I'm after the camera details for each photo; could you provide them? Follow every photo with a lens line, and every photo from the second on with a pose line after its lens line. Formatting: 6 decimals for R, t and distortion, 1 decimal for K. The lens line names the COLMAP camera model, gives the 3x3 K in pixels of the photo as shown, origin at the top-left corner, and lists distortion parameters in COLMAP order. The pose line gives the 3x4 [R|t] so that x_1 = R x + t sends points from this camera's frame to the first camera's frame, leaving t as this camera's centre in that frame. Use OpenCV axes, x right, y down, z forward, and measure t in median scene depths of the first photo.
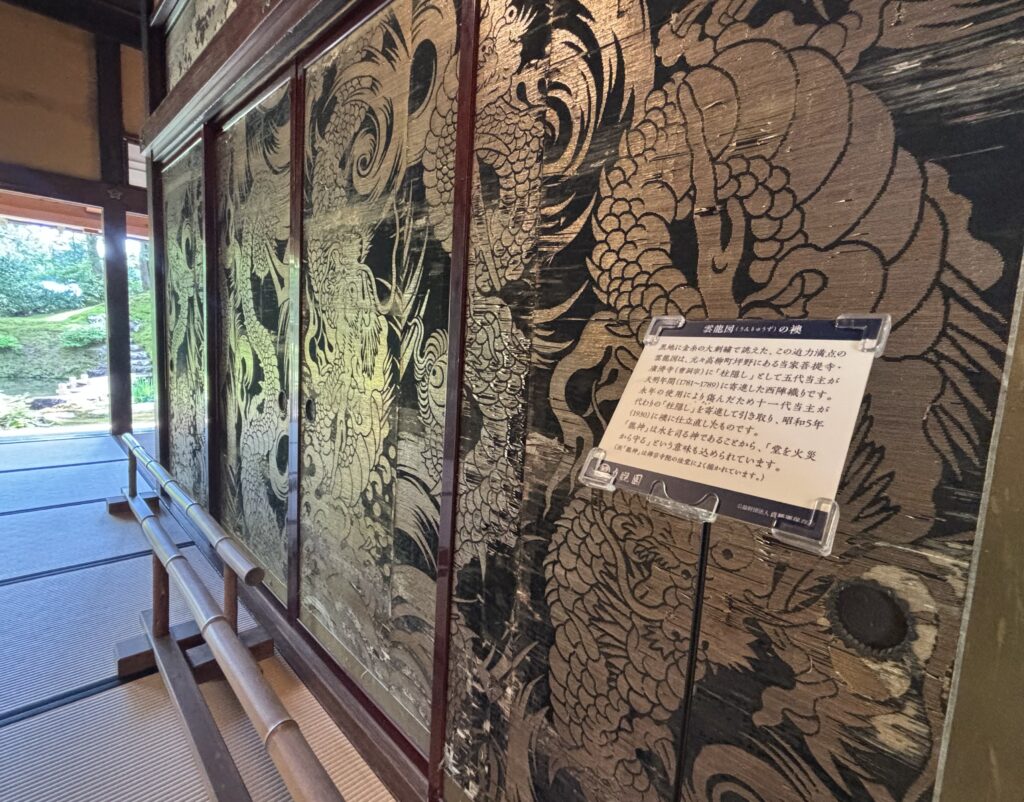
lens RADIAL K [[489.5, 0, 513.8], [0, 489.5, 400.2], [0, 0, 1]] dist [0.005603, 0.001196]
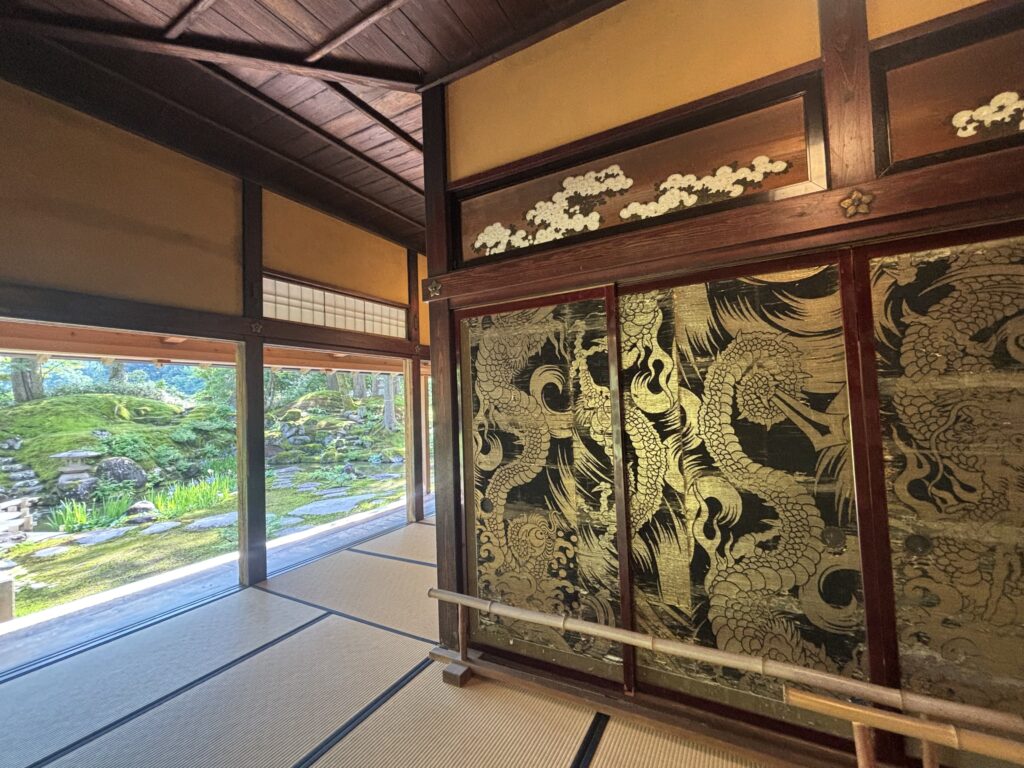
lens RADIAL K [[409.9, 0, 507.8], [0, 409.9, 384.7], [0, 0, 1]] dist [0.002235, 0.000055]
pose [[0.951884, -0.098336, 0.290254, -0.953869], [0.141931, 0.980881, -0.133144, -0.212605], [-0.271612, 0.167934, 0.947642, 0.192505]]
